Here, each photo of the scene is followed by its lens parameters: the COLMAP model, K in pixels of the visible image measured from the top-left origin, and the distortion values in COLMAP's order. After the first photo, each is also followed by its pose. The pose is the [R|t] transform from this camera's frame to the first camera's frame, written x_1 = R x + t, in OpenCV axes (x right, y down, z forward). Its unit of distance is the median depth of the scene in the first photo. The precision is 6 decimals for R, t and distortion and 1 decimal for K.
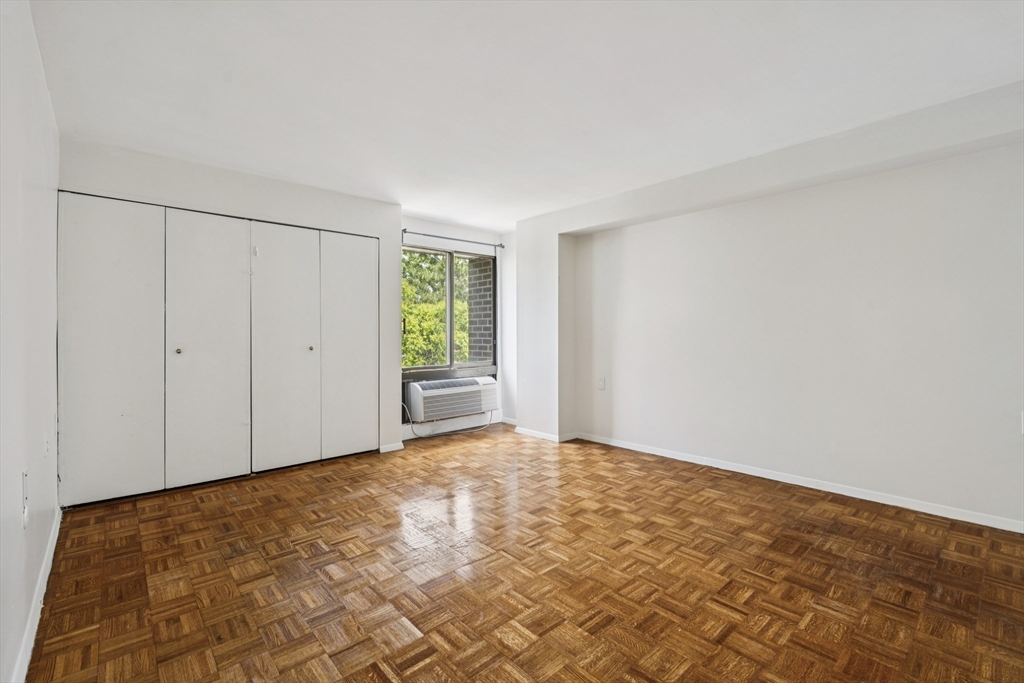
lens RADIAL K [[451.5, 0, 511.2], [0, 451.5, 335.2], [0, 0, 1]] dist [-0.002270, 0.000014]
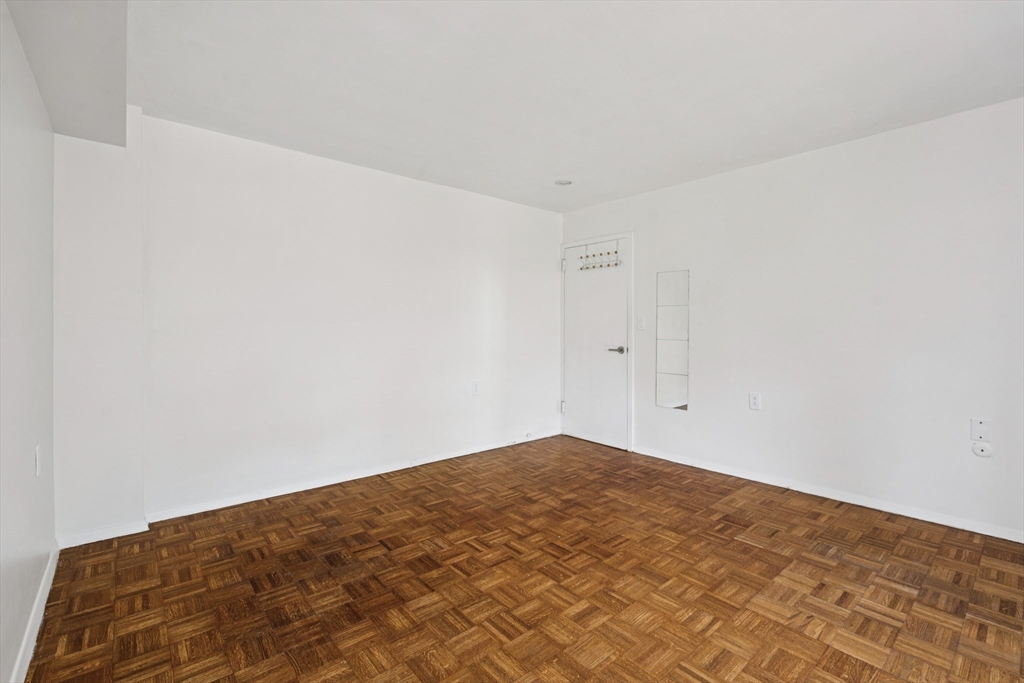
lens RADIAL K [[451.5, 0, 511.2], [0, 451.5, 335.2], [0, 0, 1]] dist [-0.002270, 0.000014]
pose [[-0.999667, 0.004815, 0.025346, 0.434222], [0.005257, 0.999835, 0.017400, -0.025871], [-0.025258, 0.017527, -0.999527, 2.181250]]
